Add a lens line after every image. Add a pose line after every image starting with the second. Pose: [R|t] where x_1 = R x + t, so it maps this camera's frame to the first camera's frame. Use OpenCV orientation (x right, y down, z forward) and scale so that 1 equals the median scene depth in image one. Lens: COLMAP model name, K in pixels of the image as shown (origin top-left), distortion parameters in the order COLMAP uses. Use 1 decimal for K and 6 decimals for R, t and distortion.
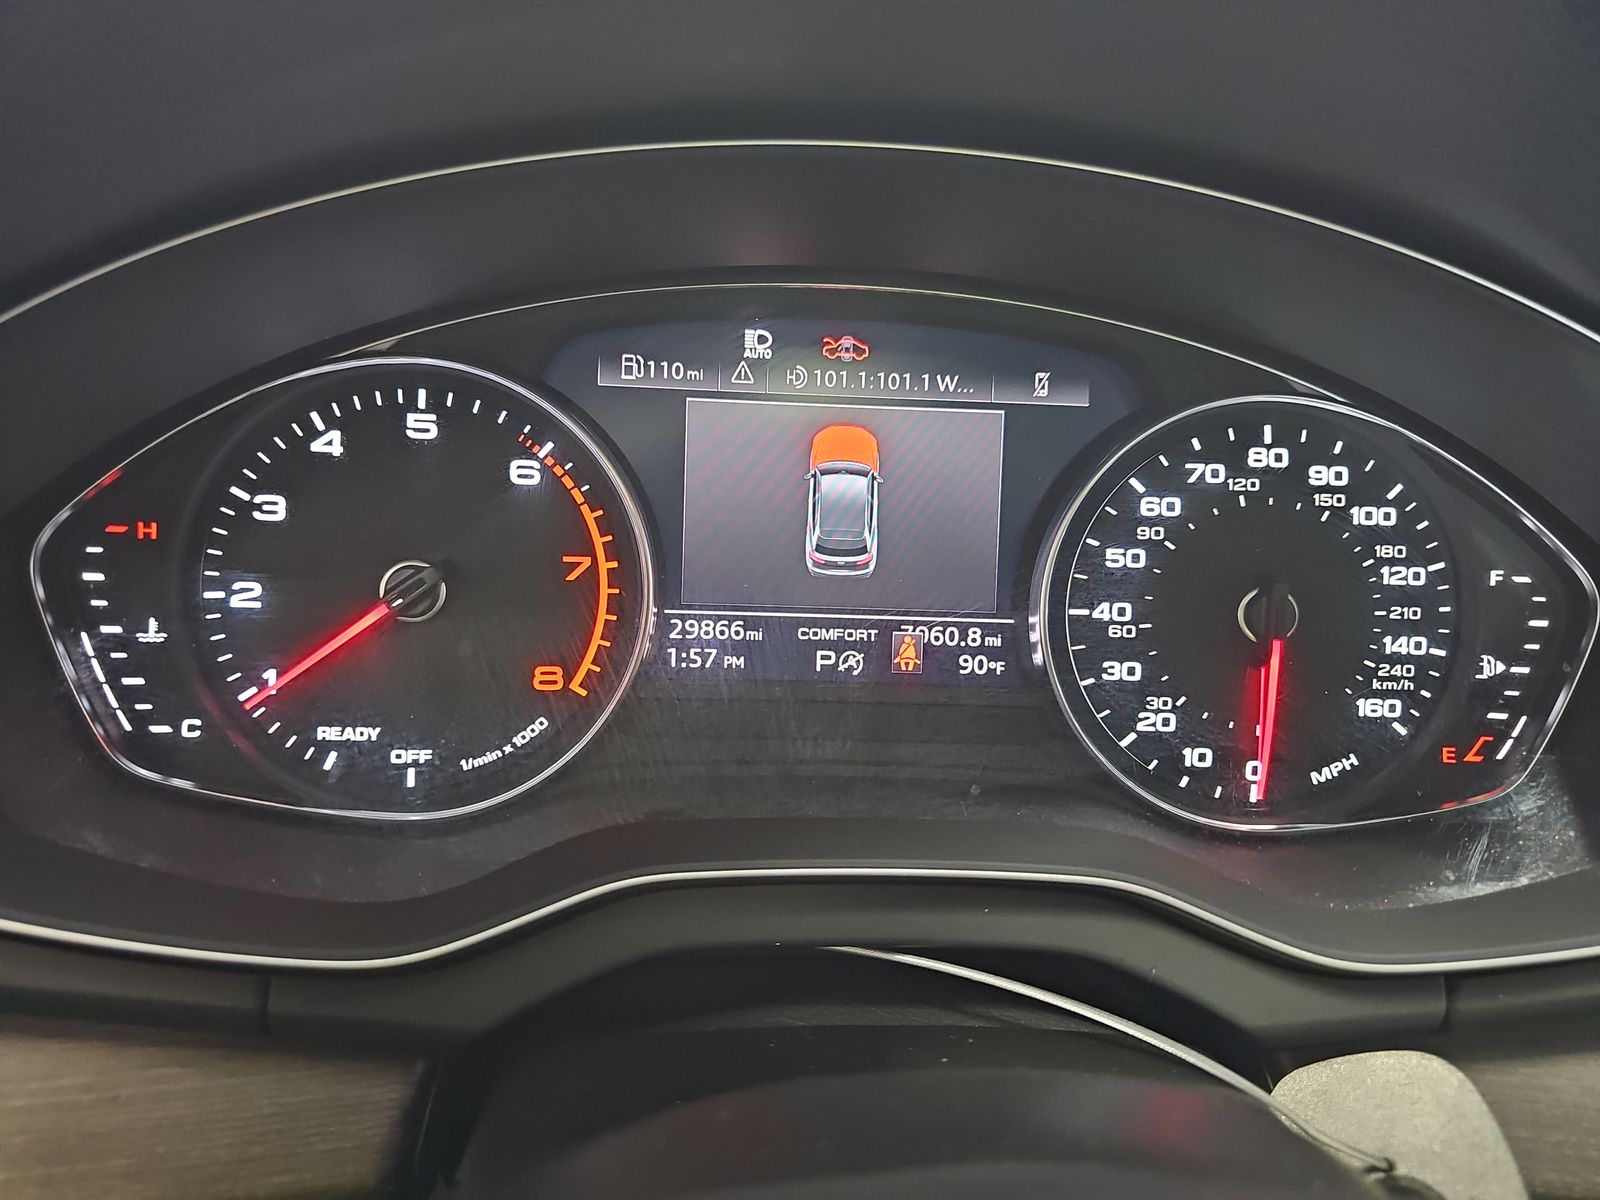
lens RADIAL K [[1081.1, 0, 754.7], [0, 1081.1, 575.0], [0, 0, 1]] dist [0.037242, -0.041037]
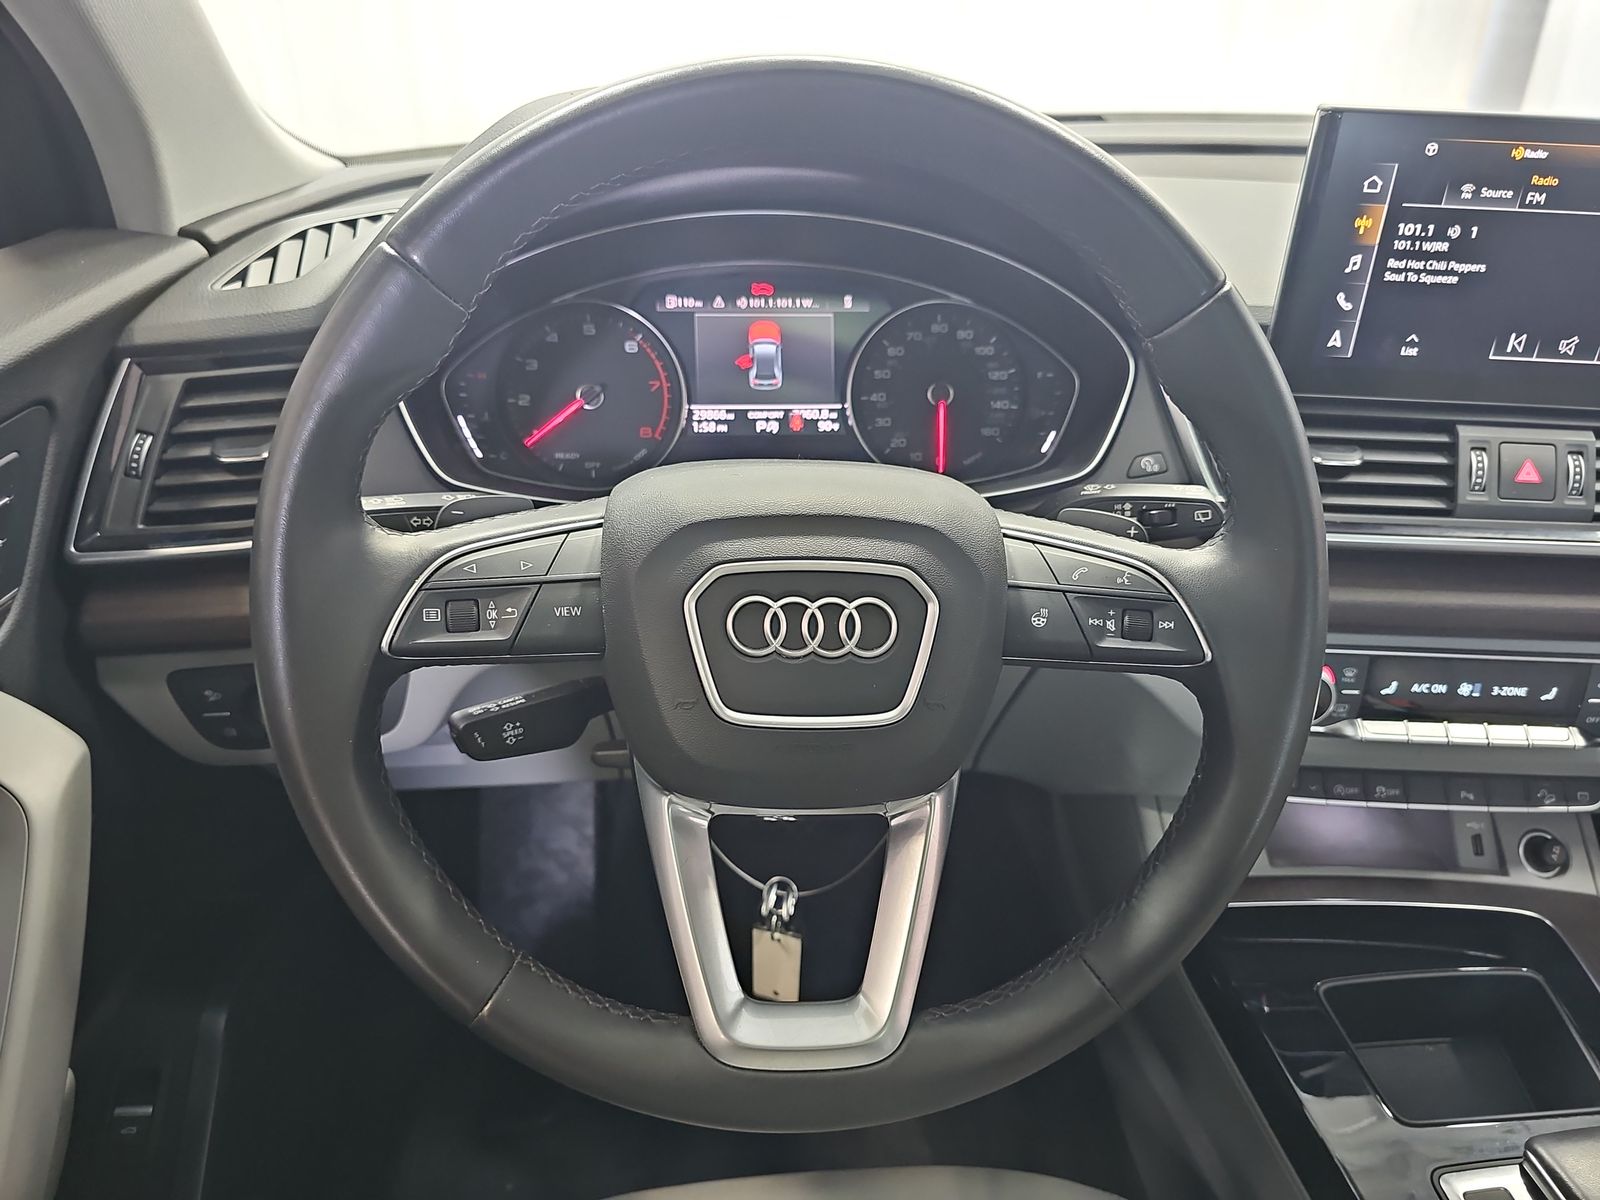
lens RADIAL K [[1081.1, 0, 794.6], [0, 1081.1, 606.7], [0, 0, 1]] dist [0.037242, -0.041037]
pose [[0.998580, -0.051317, 0.014303, 0.086900], [0.050360, 0.996883, 0.060723, 0.340623], [-0.017374, -0.059916, 0.998052, -1.404926]]
